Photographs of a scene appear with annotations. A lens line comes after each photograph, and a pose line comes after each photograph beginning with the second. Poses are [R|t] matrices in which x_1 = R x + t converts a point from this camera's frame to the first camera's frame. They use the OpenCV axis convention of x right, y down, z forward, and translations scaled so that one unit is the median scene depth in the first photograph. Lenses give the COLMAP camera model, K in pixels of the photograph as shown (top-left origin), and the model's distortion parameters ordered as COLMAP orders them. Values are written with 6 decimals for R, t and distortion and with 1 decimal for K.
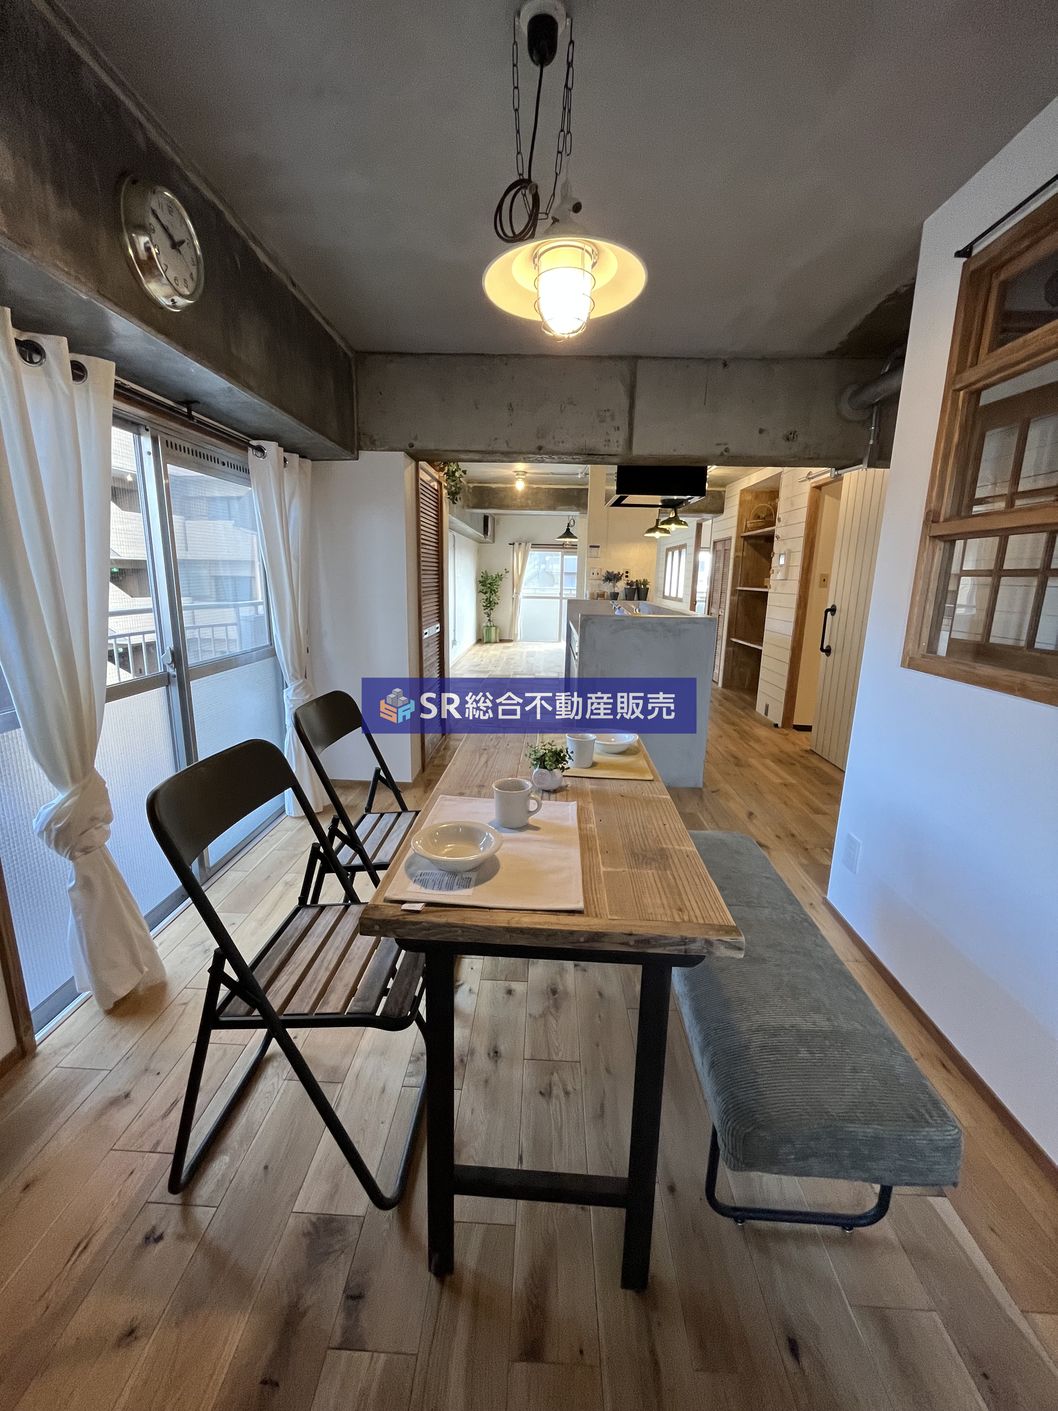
lens RADIAL K [[571.9, 0, 525.6], [0, 571.9, 702.2], [0, 0, 1]] dist [-0.001939, -0.000340]
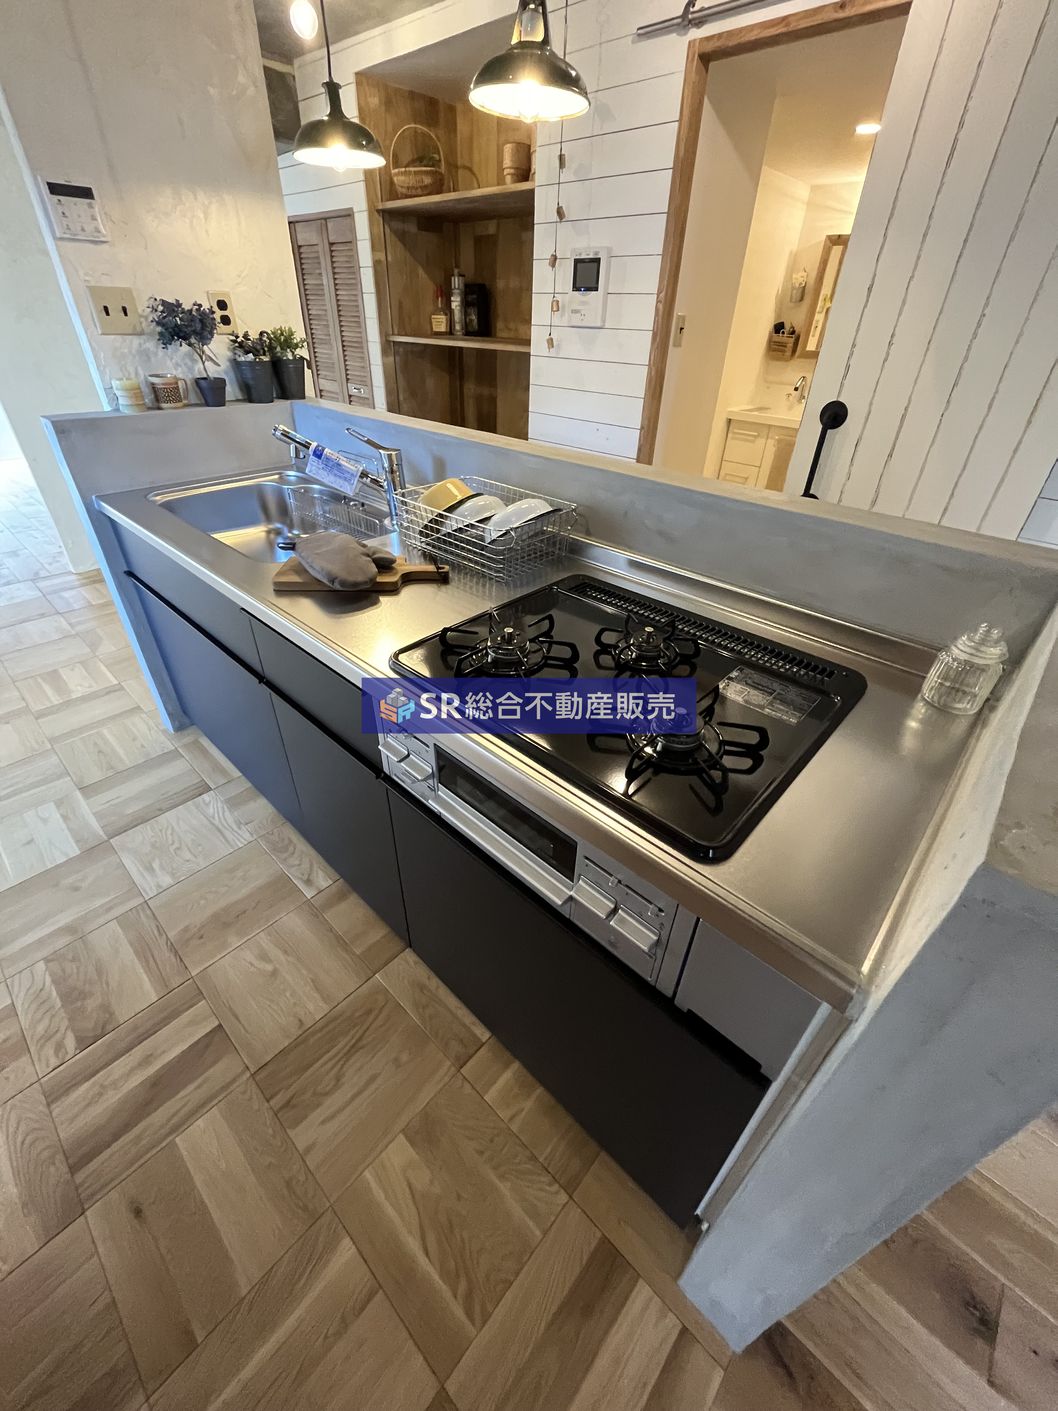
lens RADIAL K [[571.9, 0, 525.2], [0, 571.9, 700.5], [0, 0, 1]] dist [-0.001939, -0.000340]
pose [[0.653328, -0.426657, 0.625401, -0.005044], [0.151187, 0.882963, 0.444431, -0.145782], [-0.741825, -0.195807, 0.641369, 0.616551]]
